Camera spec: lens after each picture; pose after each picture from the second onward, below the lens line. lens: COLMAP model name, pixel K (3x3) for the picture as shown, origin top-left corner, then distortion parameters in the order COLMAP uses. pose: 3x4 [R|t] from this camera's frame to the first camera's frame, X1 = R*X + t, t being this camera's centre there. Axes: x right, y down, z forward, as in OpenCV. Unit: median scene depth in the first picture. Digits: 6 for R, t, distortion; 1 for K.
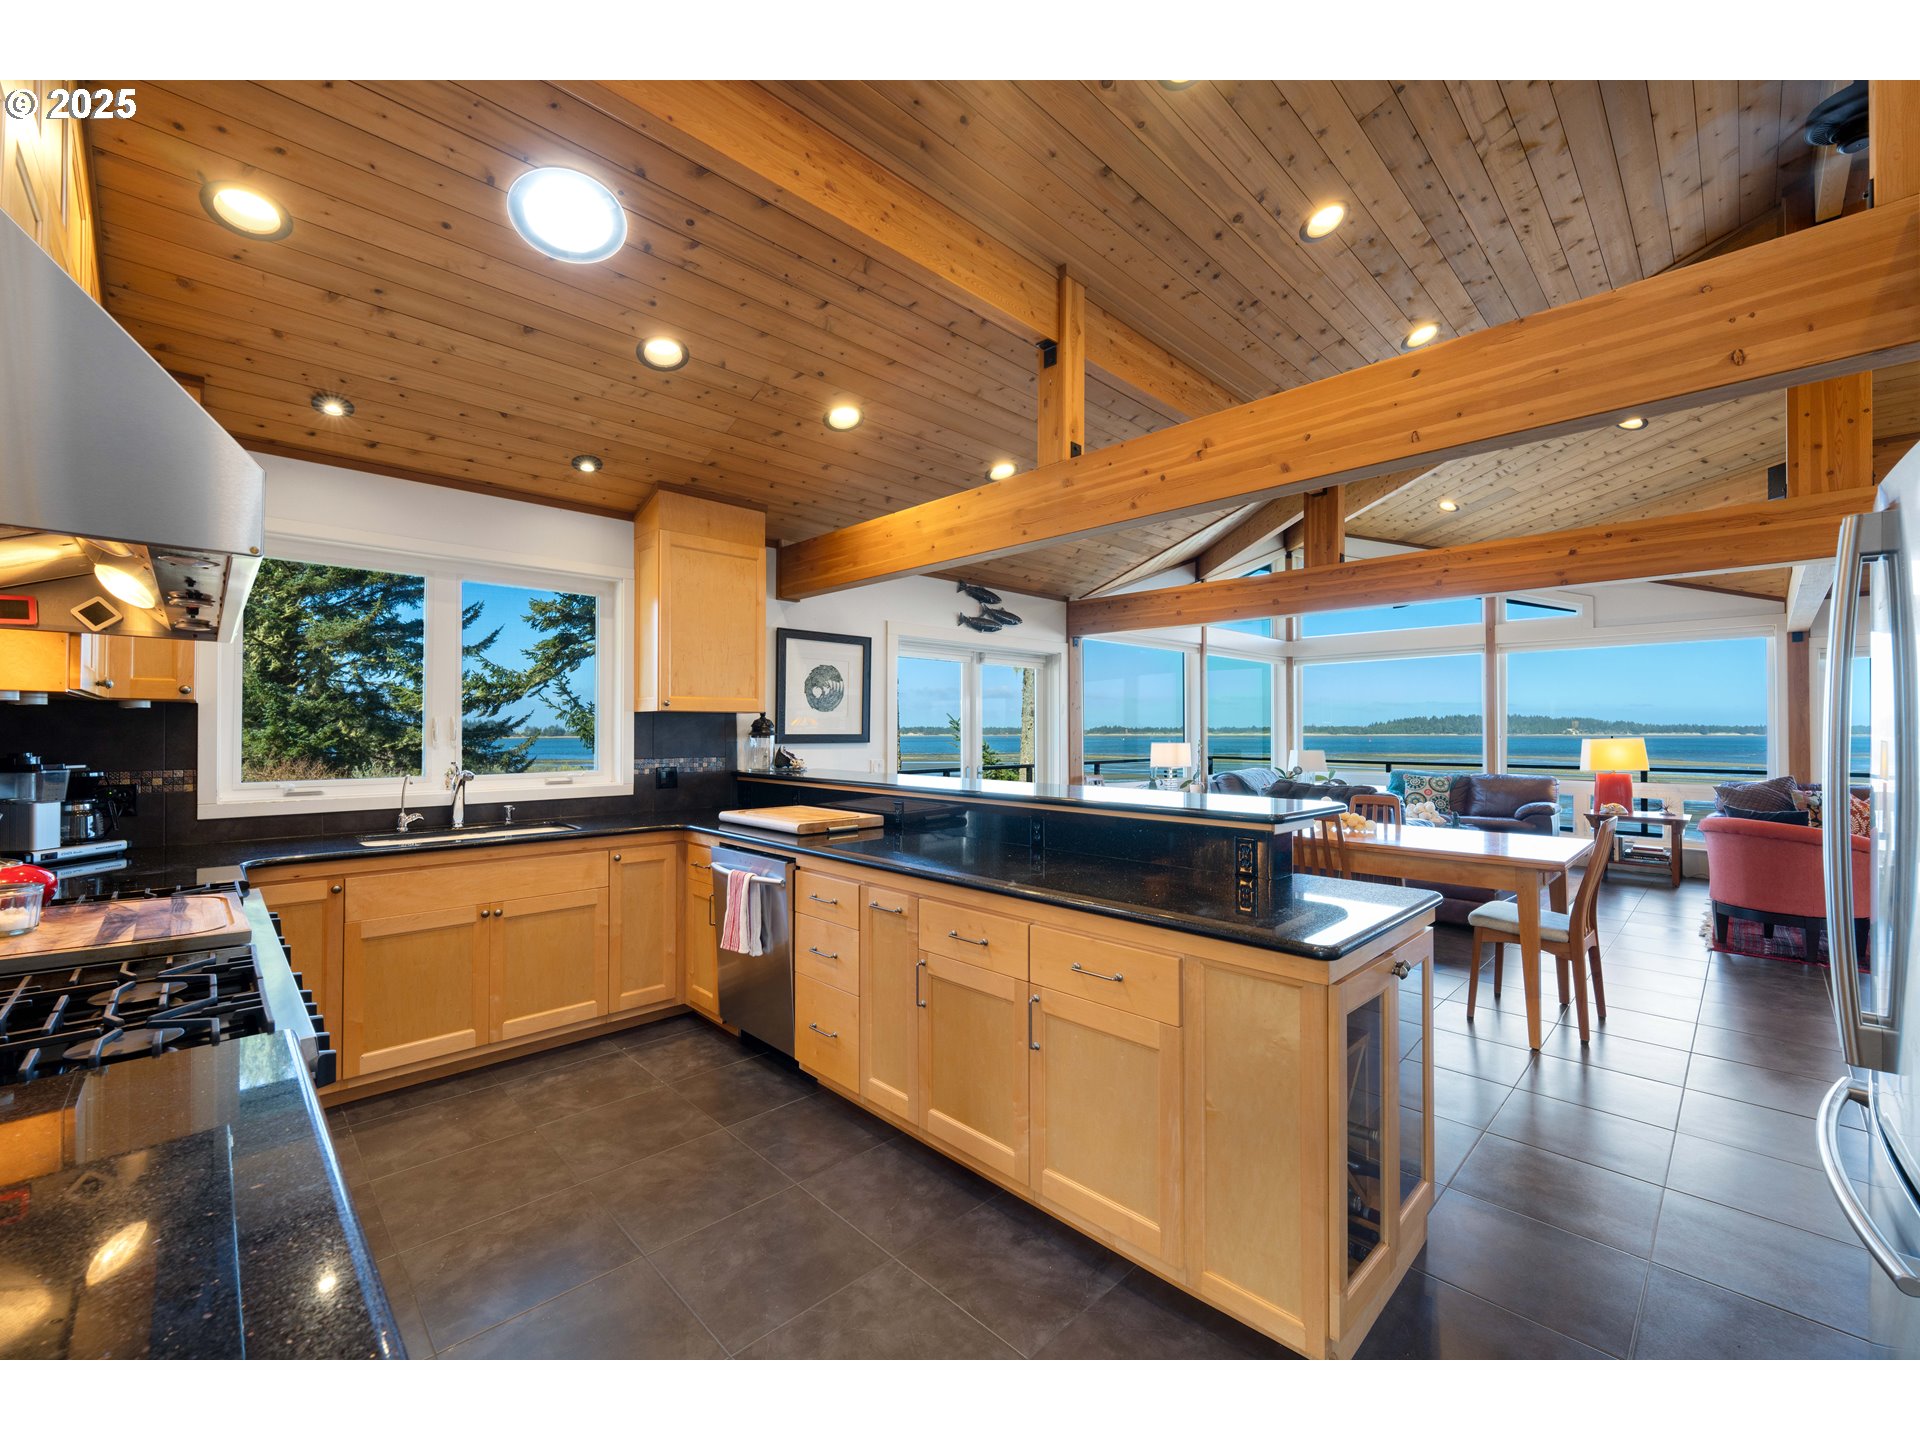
lens RADIAL K [[779.4, 0, 966.7], [0, 779.4, 719.9], [0, 0, 1]] dist [0.001884, -0.000363]
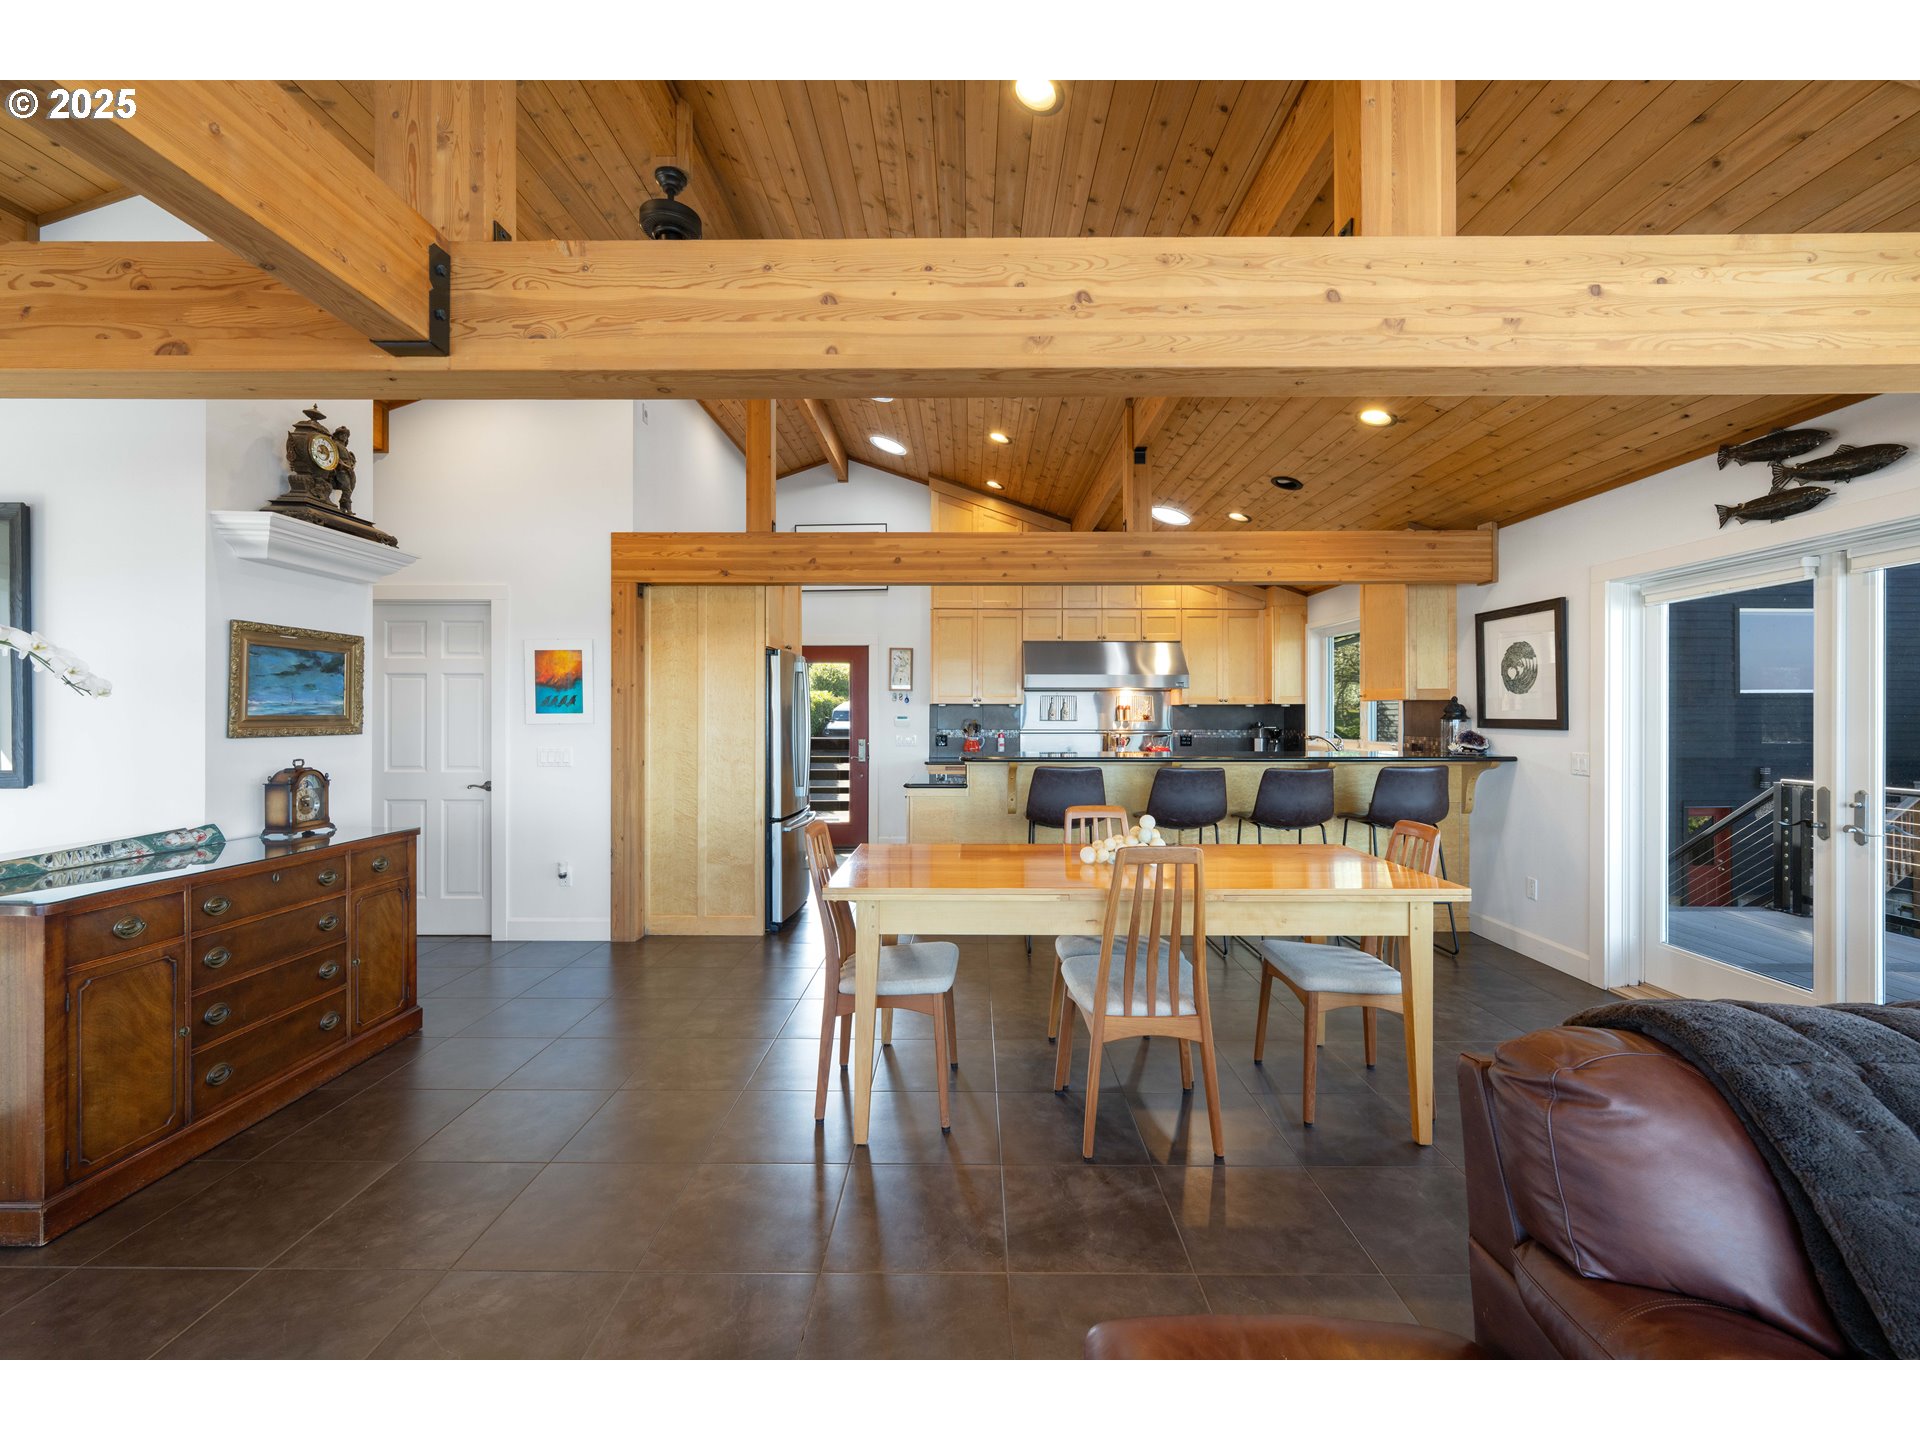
lens RADIAL K [[777.3, 0, 961.8], [0, 777.3, 716.4], [0, 0, 1]] dist [0.000420, -0.000166]
pose [[-0.712133, 0.000819, -0.702044, 1.188425], [0.010192, 0.999906, -0.009172, 0.022823], [0.701970, -0.013687, -0.712075, 1.553737]]
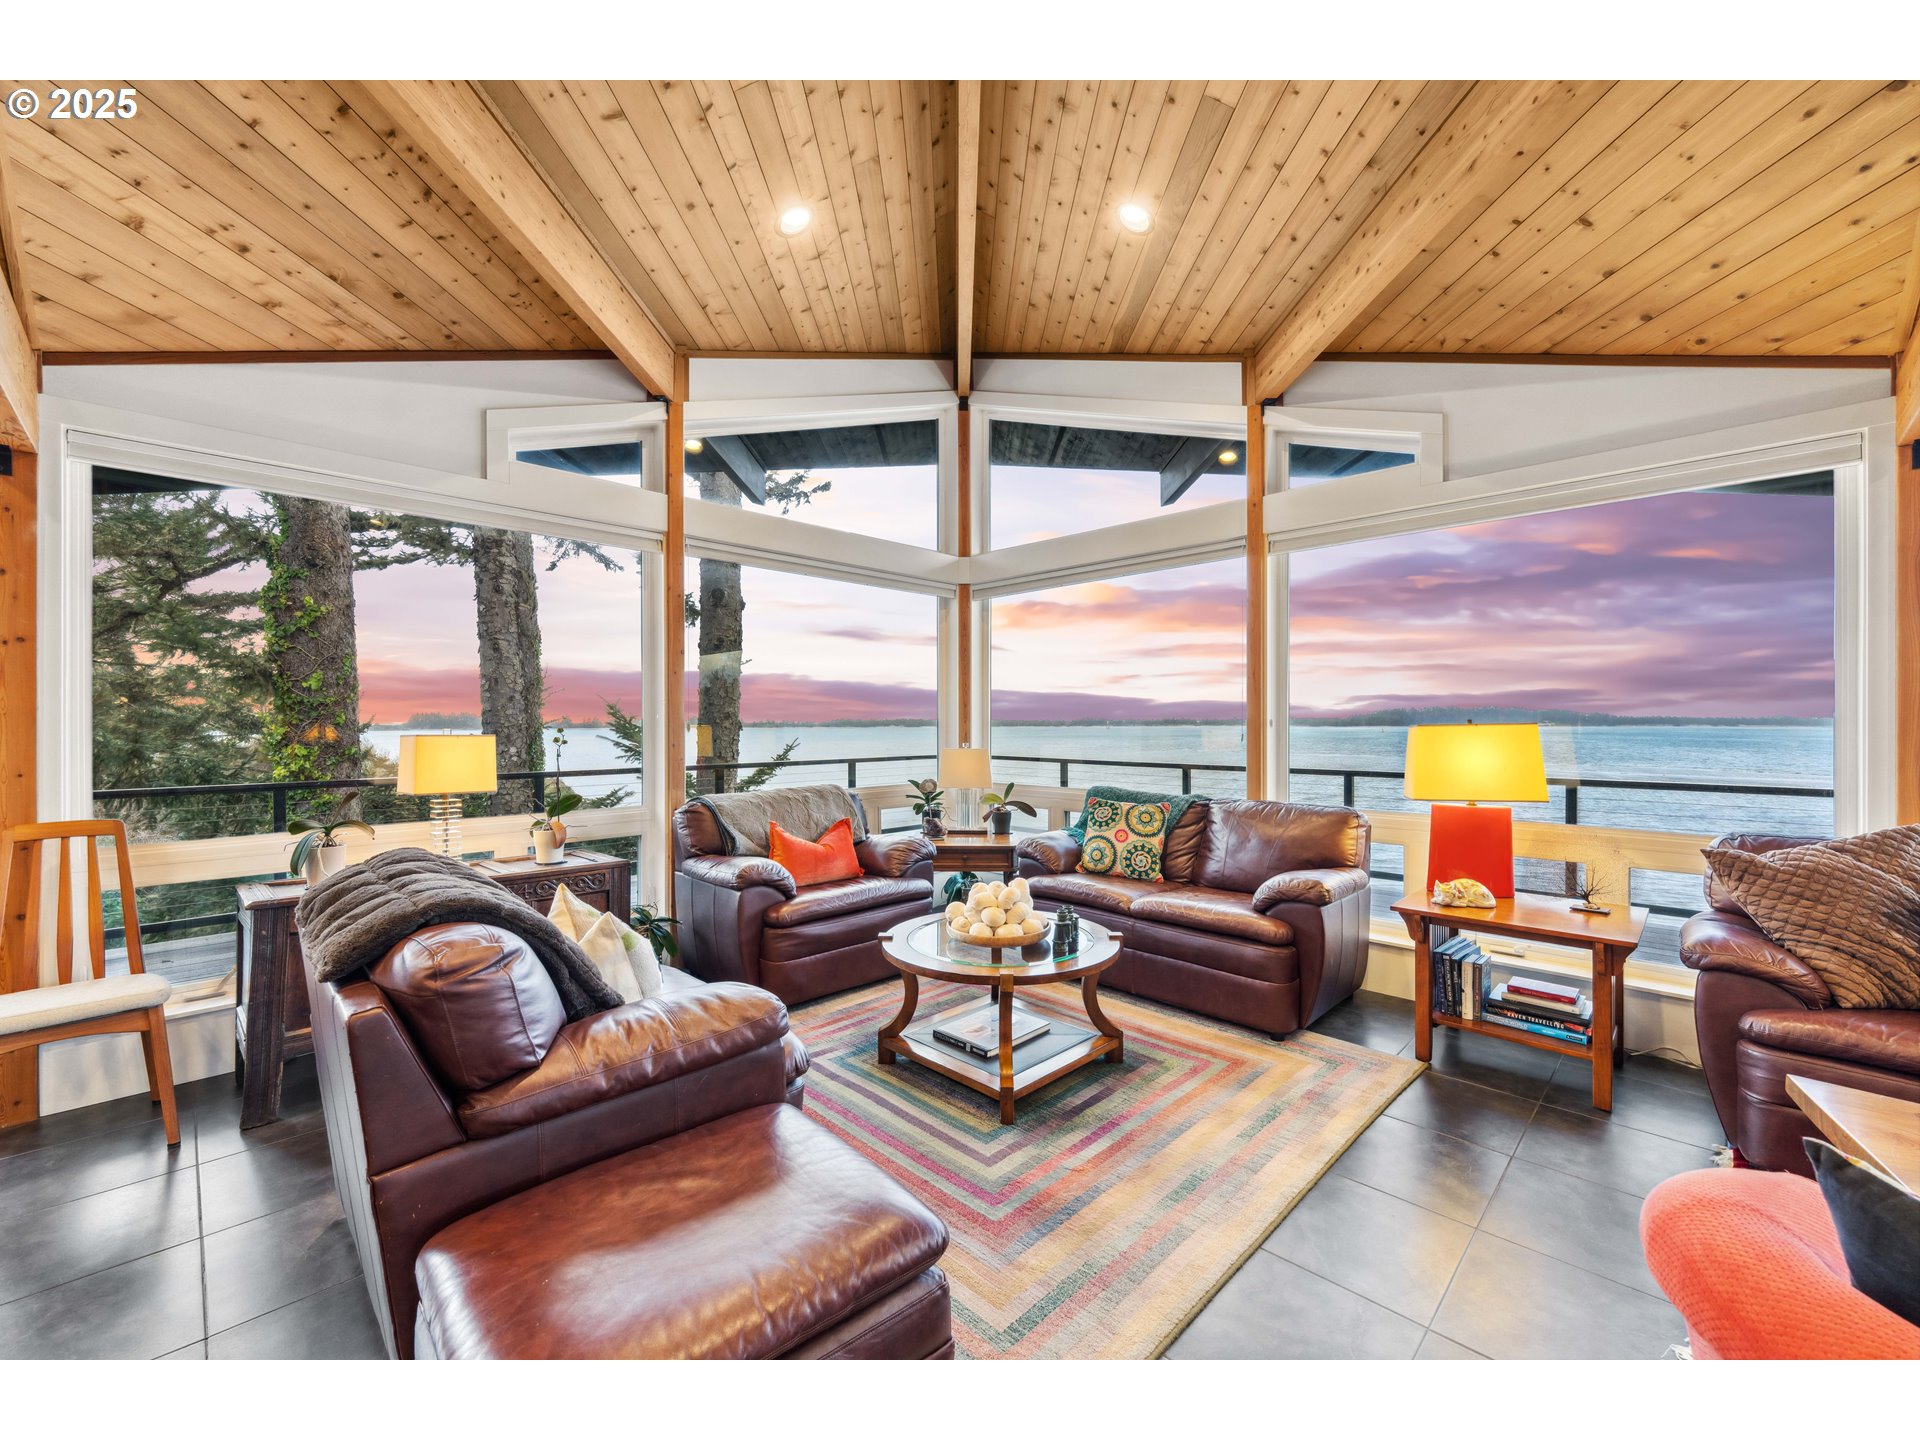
lens RADIAL K [[774.9, 0, 958.4], [0, 774.9, 731.6], [0, 0, 1]] dist [0.000591, -0.000111]
pose [[0.999996, 0.000532, 0.002631, 1.068214], [-0.000600, 0.999672, 0.025612, 0.033695], [-0.002617, -0.025613, 0.999669, 1.130498]]
